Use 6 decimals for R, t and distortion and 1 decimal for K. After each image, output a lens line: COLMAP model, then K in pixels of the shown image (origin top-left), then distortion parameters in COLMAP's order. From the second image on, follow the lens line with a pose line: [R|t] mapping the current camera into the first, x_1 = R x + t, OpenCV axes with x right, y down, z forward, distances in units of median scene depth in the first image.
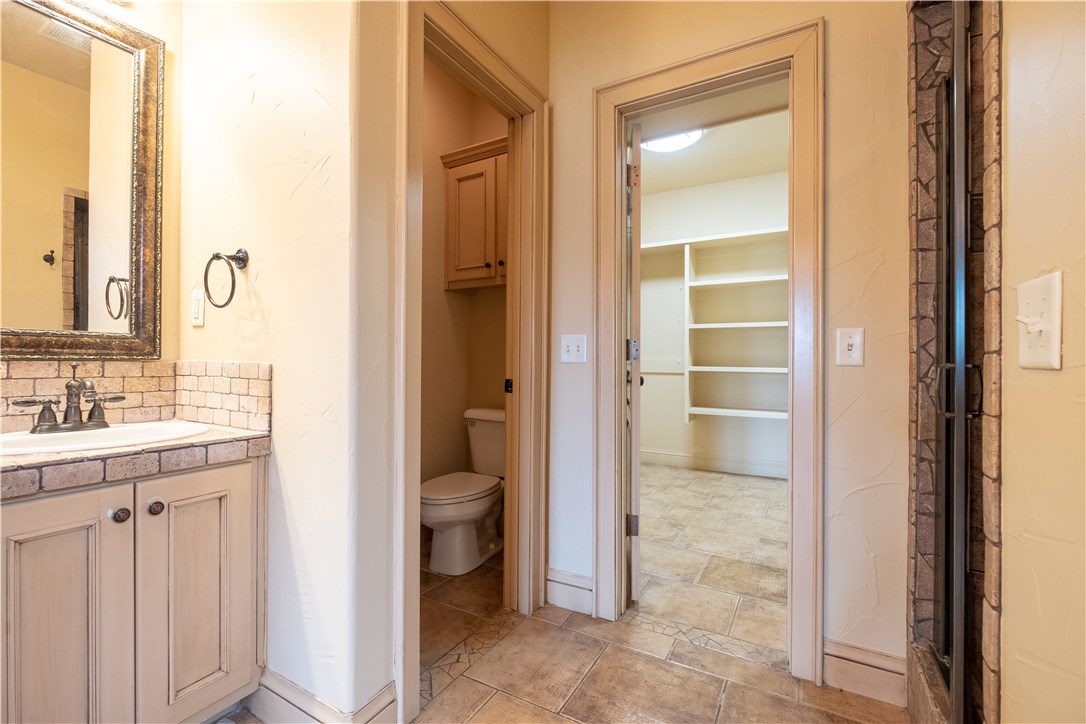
lens RADIAL K [[472.8, 0, 542.8], [0, 472.8, 359.1], [0, 0, 1]] dist [-0.001940, -0.000863]
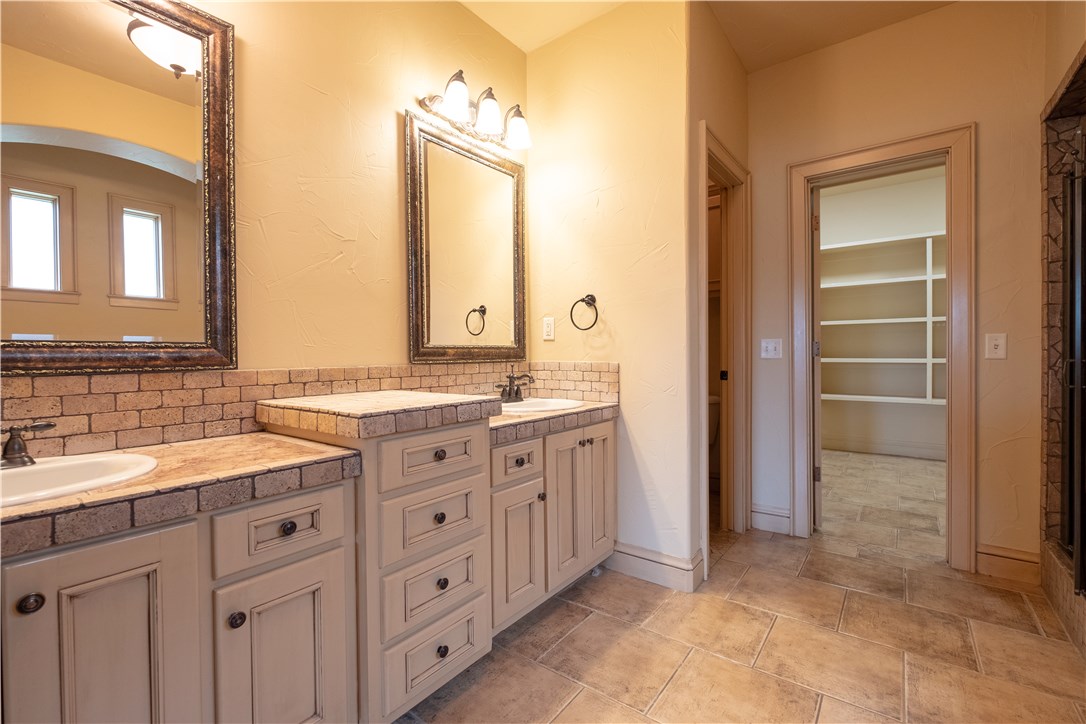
lens RADIAL K [[475.8, 0, 544.2], [0, 475.8, 359.2], [0, 0, 1]] dist [-0.000787, 0.000460]
pose [[0.991720, -0.013849, -0.127669, -0.563056], [0.015950, 0.999753, 0.015446, -0.030764], [0.127423, -0.017354, 0.991697, -0.658411]]
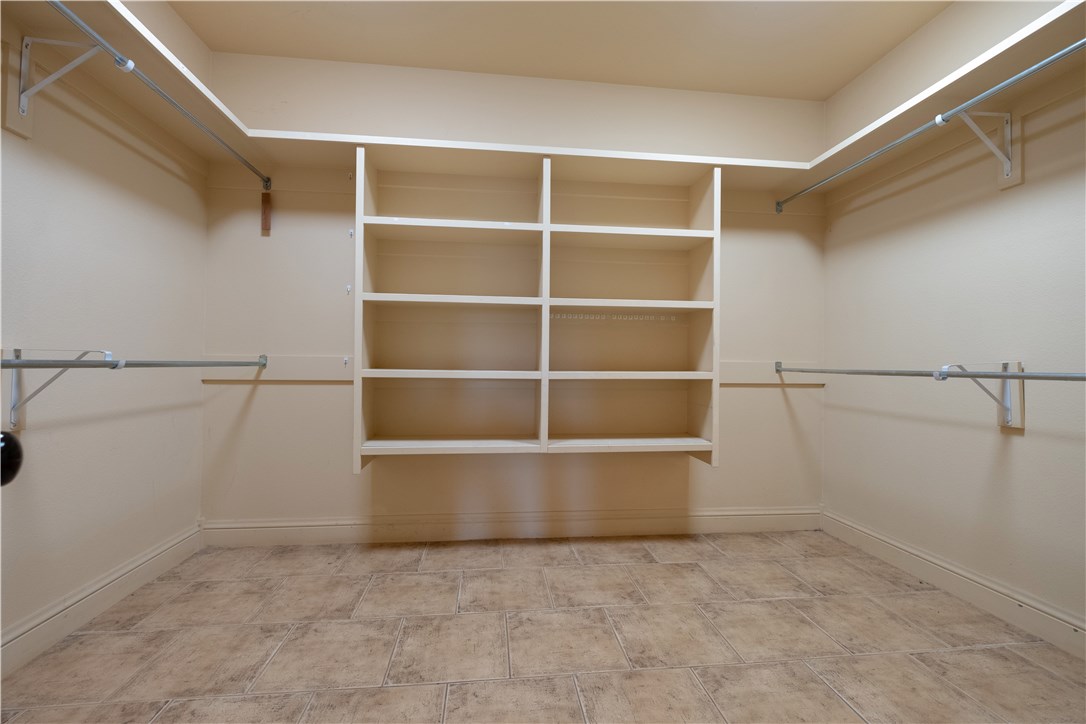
lens RADIAL K [[480.1, 0, 543.4], [0, 480.1, 358.8], [0, 0, 1]] dist [-0.000683, -0.000152]
pose [[0.804383, 0.005805, 0.594082, 0.412897], [-0.008095, 0.999967, 0.001190, 0.003519], [-0.594055, -0.005766, 0.804403, 1.195053]]
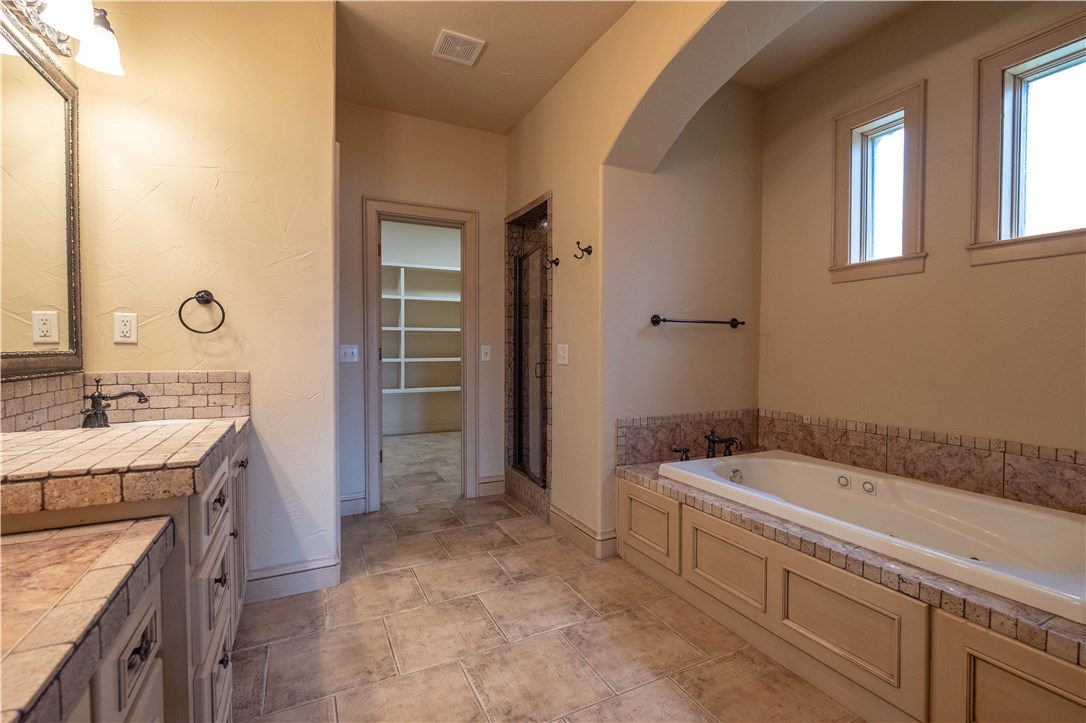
lens RADIAL K [[480.1, 0, 543.4], [0, 480.1, 358.3], [0, 0, 1]] dist [-0.000683, -0.000152]
pose [[0.554236, -0.023307, 0.832034, -1.210779], [-0.003356, 0.999537, 0.030234, -0.074957], [-0.832353, -0.019549, 0.553901, -0.586973]]
